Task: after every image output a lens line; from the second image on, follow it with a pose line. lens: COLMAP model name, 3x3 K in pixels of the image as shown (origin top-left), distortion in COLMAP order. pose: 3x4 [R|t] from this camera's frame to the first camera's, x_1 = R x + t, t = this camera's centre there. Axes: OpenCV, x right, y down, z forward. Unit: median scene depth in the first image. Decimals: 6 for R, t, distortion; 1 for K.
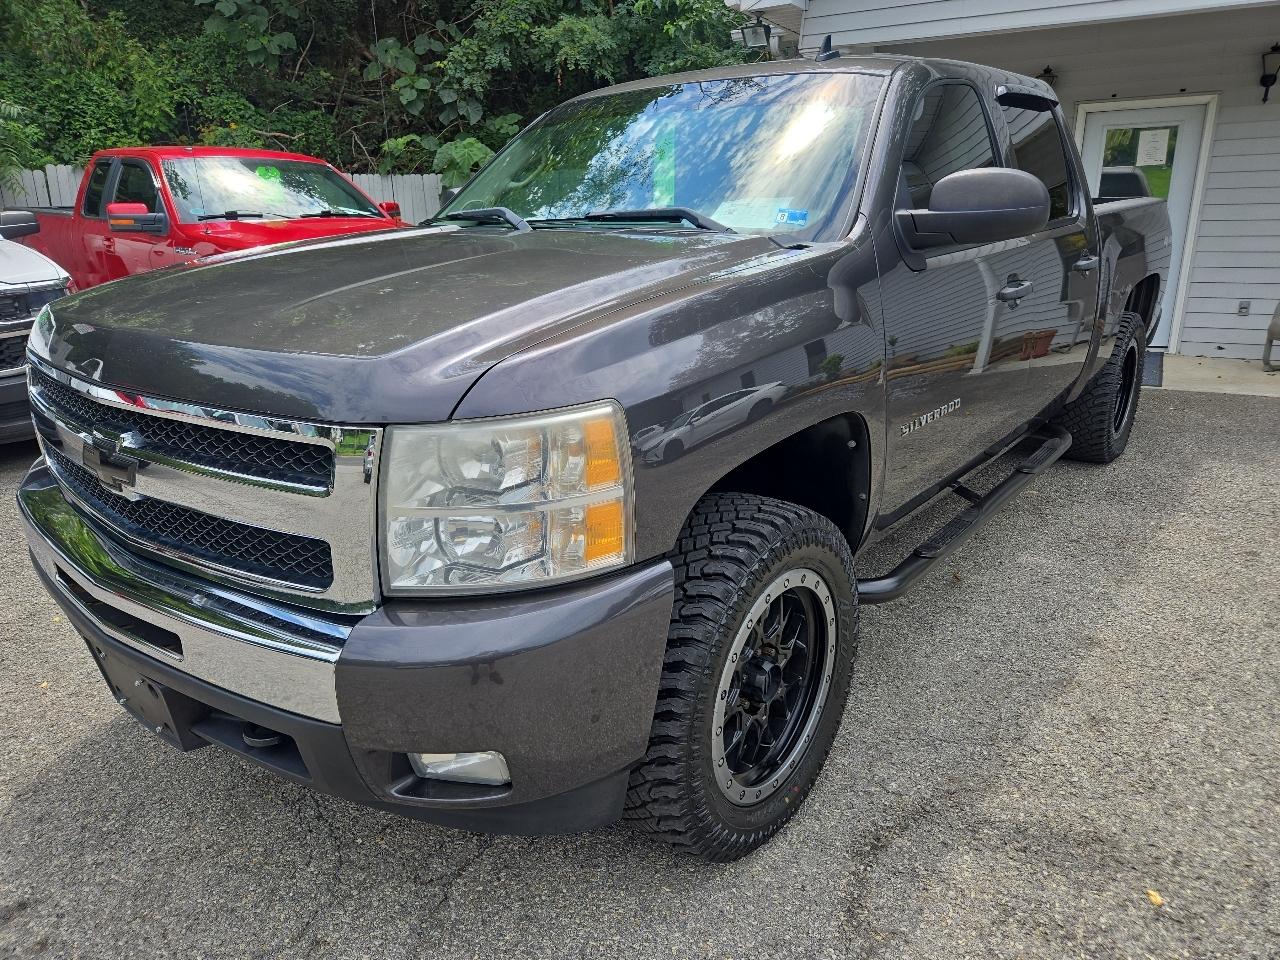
lens RADIAL K [[870.0, 0, 644.3], [0, 870.0, 476.2], [0, 0, 1]] dist [0.056118, -0.041326]
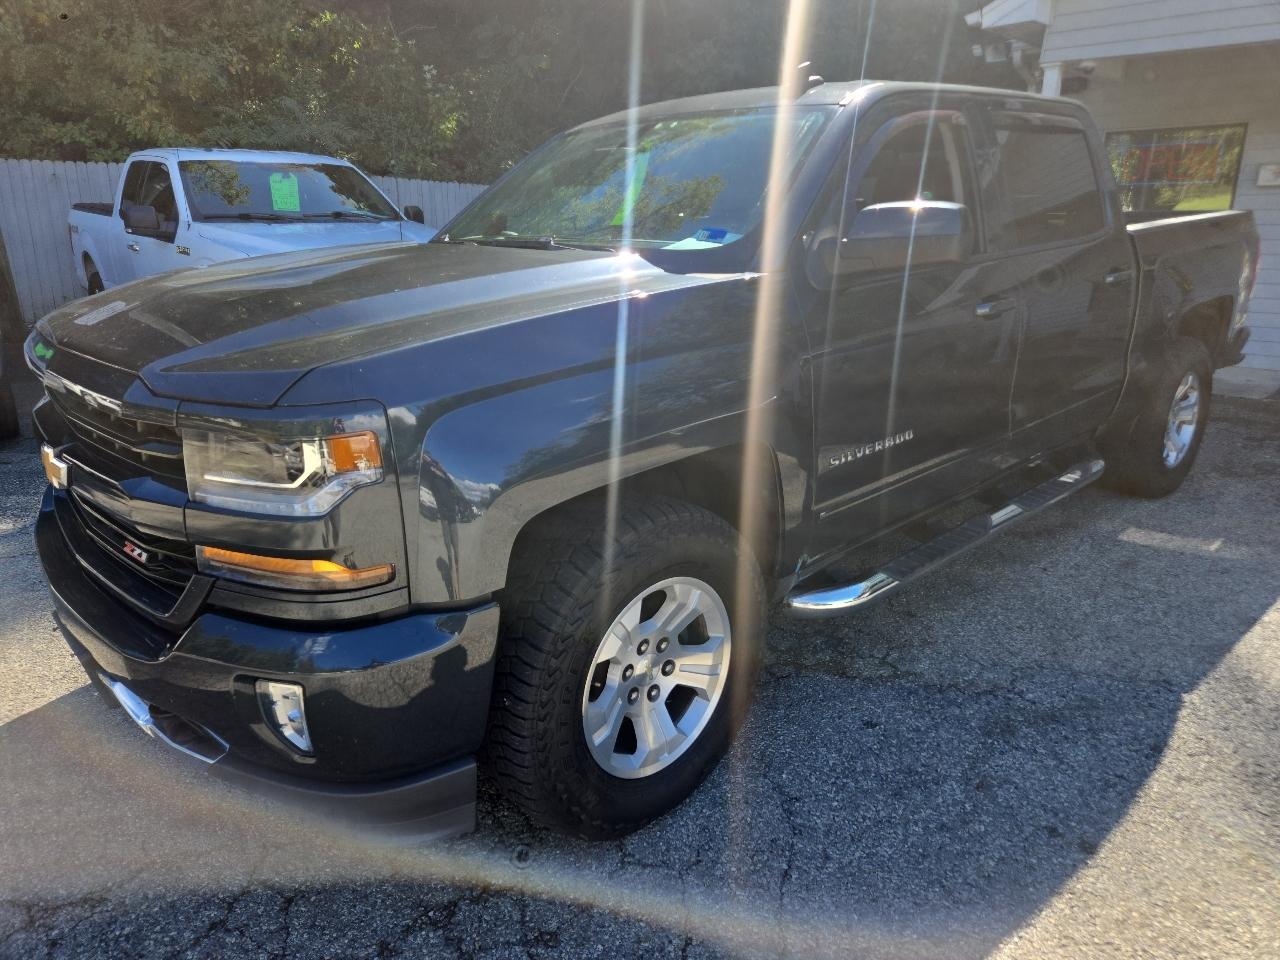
lens RADIAL K [[870.0, 0, 644.8], [0, 870.0, 480.8], [0, 0, 1]] dist [0.056118, -0.041326]
pose [[0.969897, 0.084979, -0.228205, 0.005458], [-0.086195, 0.996267, 0.004653, 0.024990], [0.227749, 0.015157, 0.973602, -0.076078]]
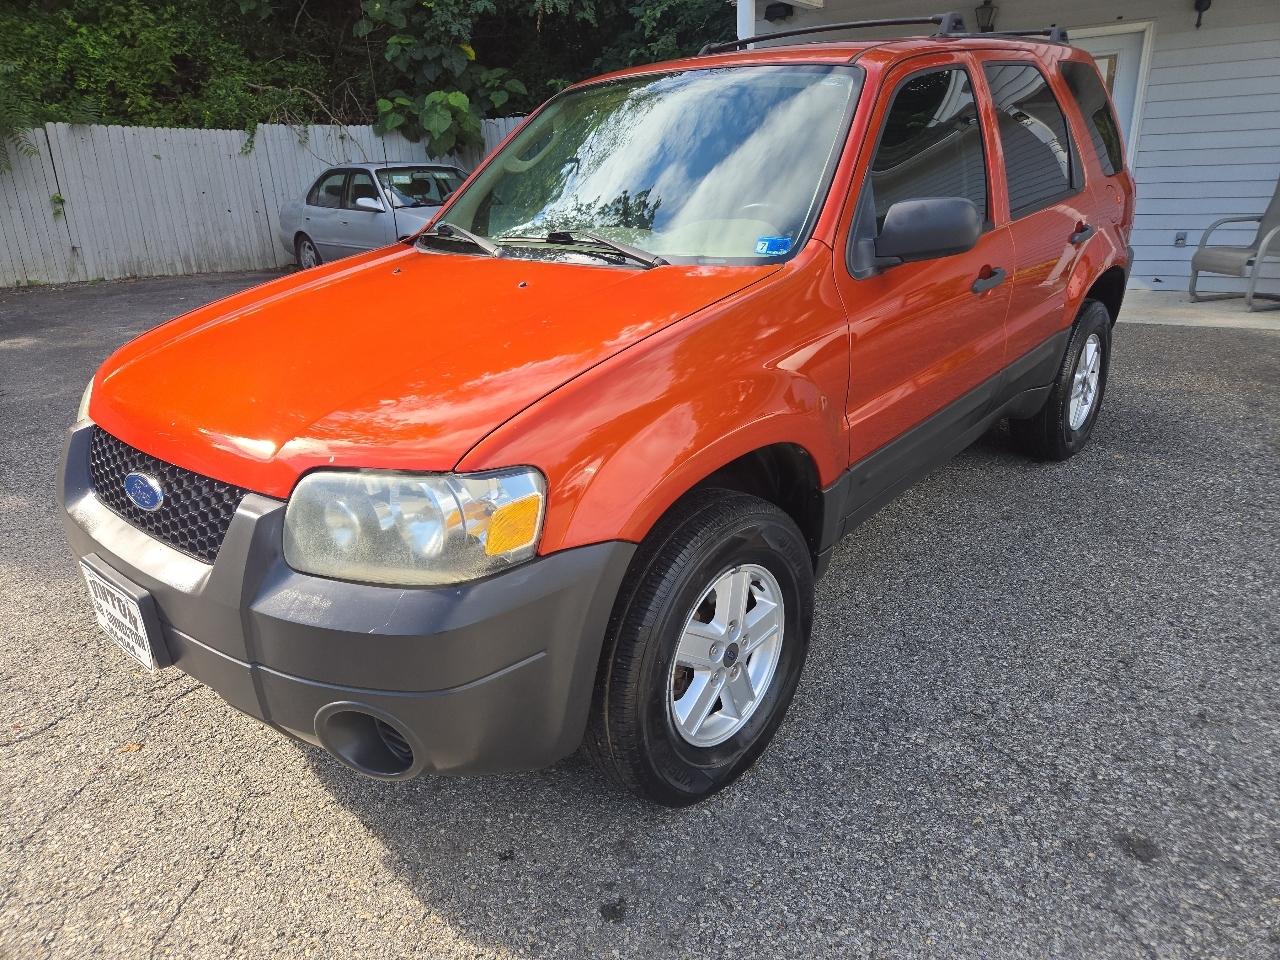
lens RADIAL K [[865.9, 0, 639.0], [0, 865.9, 478.0], [0, 0, 1]] dist [0.040022, -0.031069]
pose [[0.997995, 0.000565, -0.063292, 0.110177], [0.002899, 0.998502, 0.054637, 0.020201], [0.063229, -0.054711, 0.996498, -0.034599]]
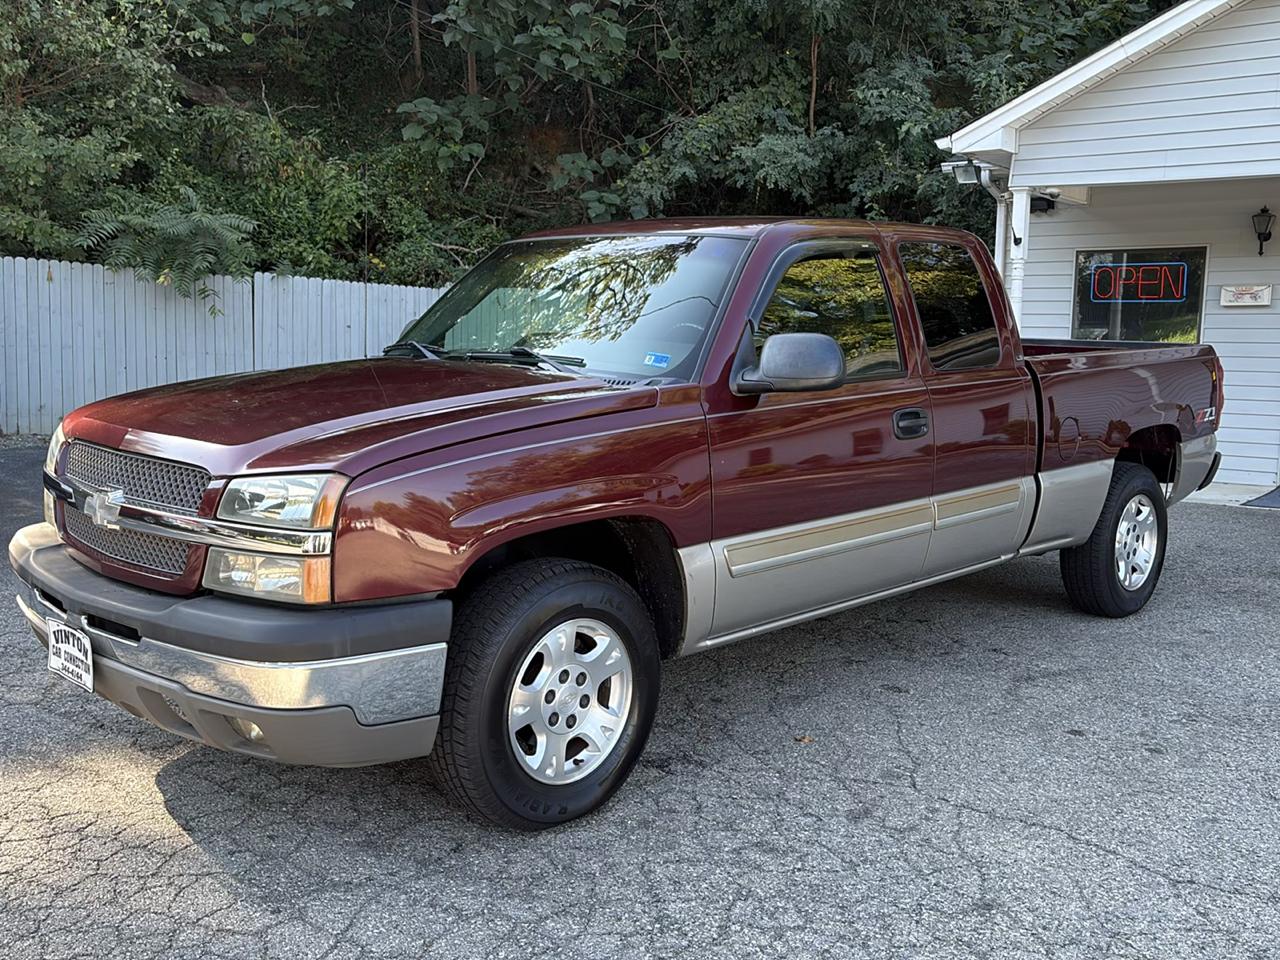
lens RADIAL K [[1296.6, 0, 636.9], [0, 1296.6, 476.3], [0, 0, 1]] dist [0.038147, 0.000000]
pose [[0.992430, 0.045615, -0.114026, -0.059083], [-0.066658, 0.979871, -0.188174, 0.143709], [0.103147, 0.194350, 0.975494, -0.407095]]
